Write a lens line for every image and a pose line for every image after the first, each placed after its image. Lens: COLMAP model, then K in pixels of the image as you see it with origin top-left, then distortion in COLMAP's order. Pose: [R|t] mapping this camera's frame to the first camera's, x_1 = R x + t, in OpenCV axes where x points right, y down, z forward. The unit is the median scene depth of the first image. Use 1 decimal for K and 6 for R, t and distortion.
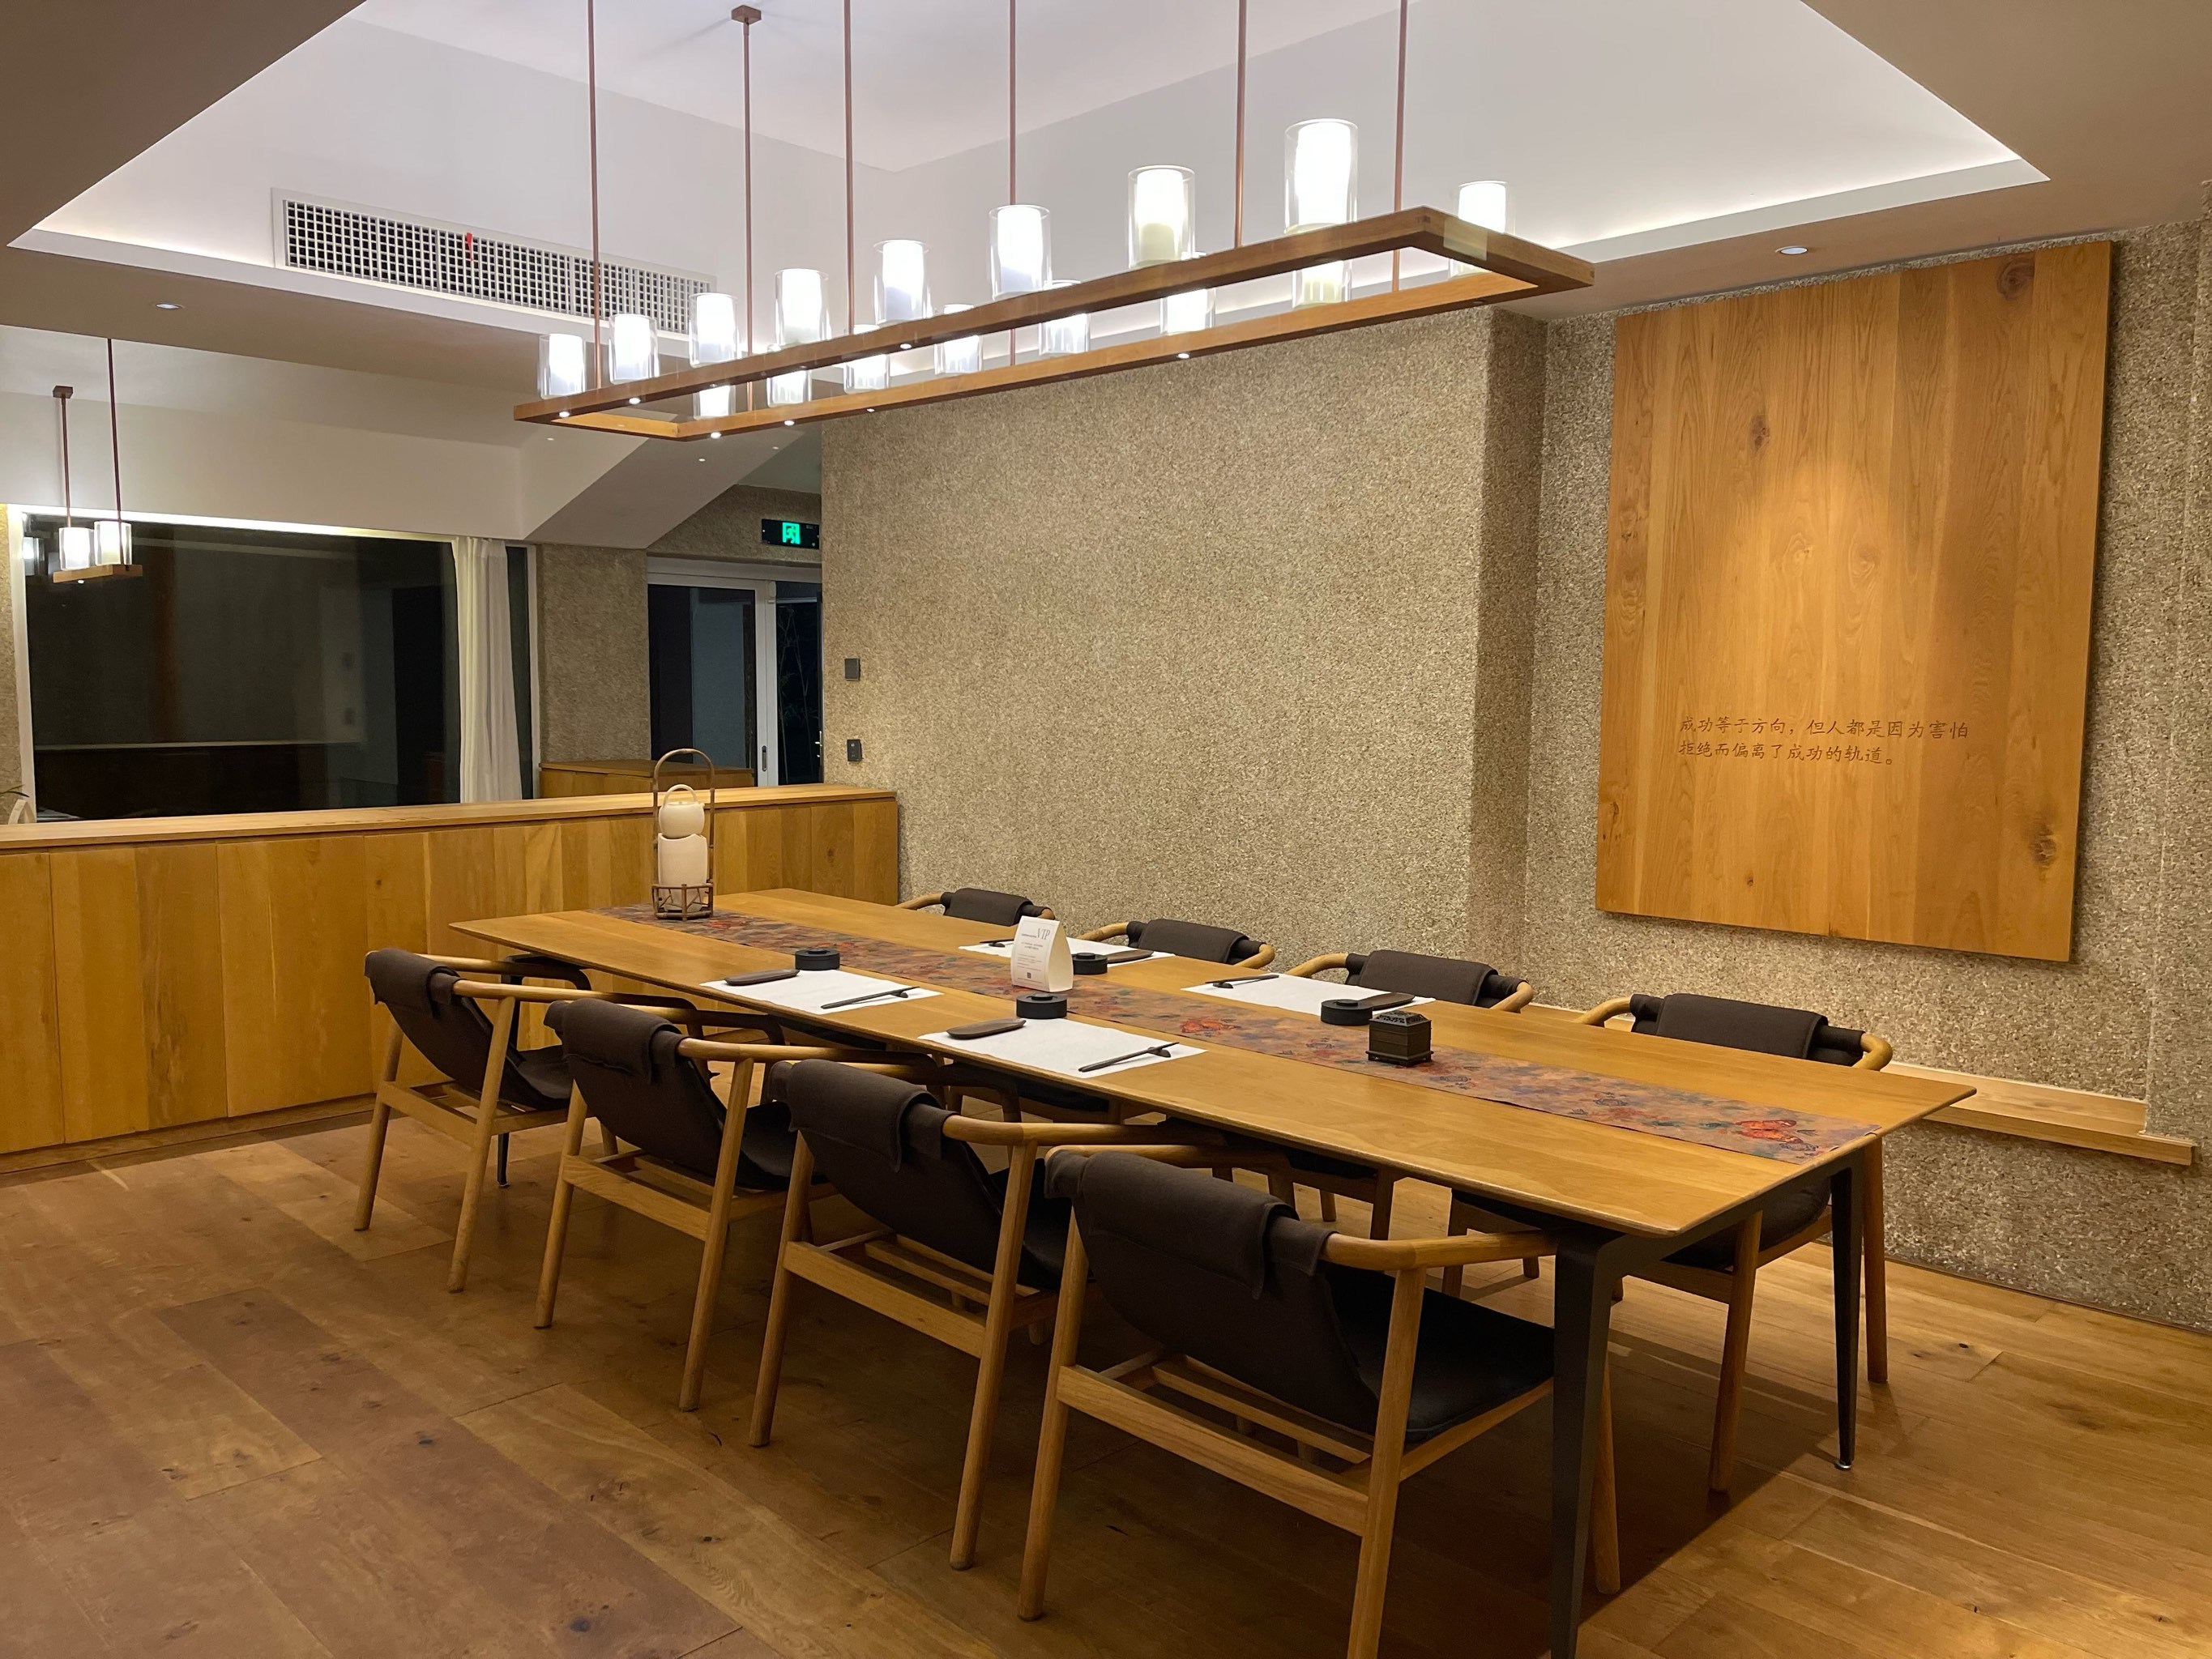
lens RADIAL K [[1666.1, 0, 1110.3], [0, 1666.1, 822.3], [0, 0, 1]] dist [0.009110, -0.003055]
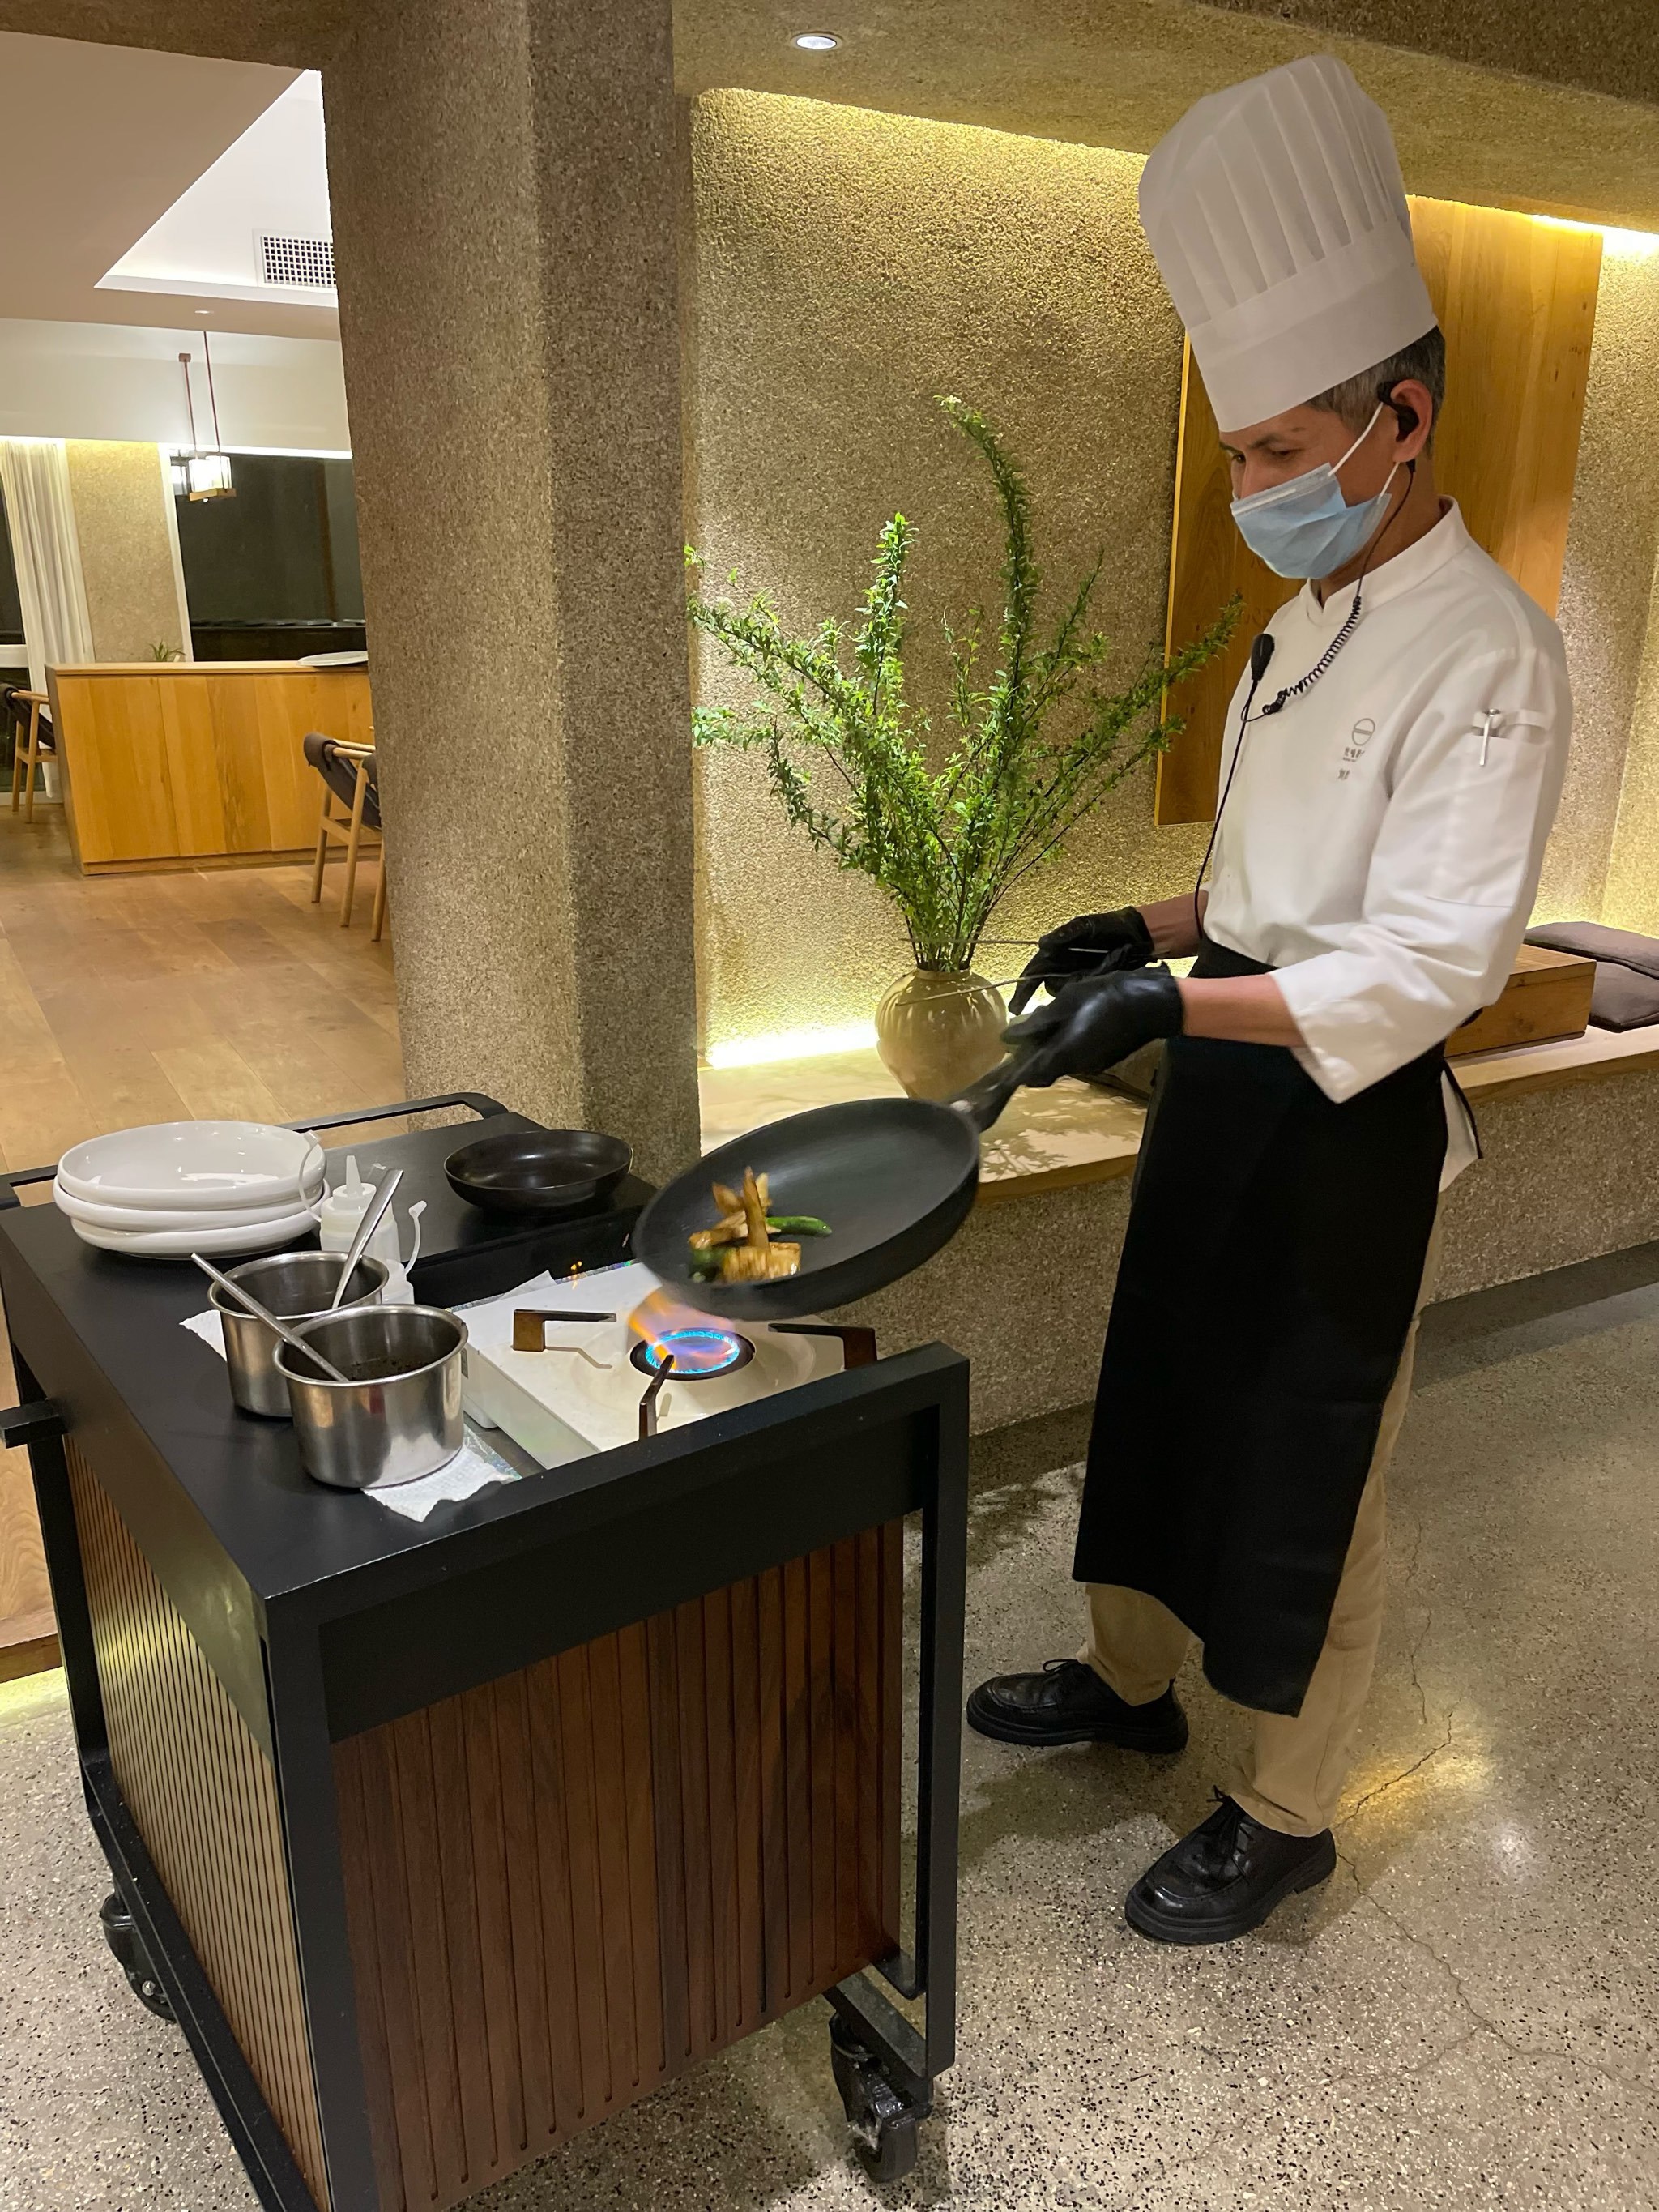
lens RADIAL K [[1666.1, 0, 830.8], [0, 1666.1, 1113.4], [0, 0, 1]] dist [0.009110, -0.003055]
pose [[0.960191, 0.082172, -0.266986, 0.474799], [-0.019418, 0.973078, 0.229657, 0.043628], [0.278670, -0.215330, 0.935936, -0.449114]]
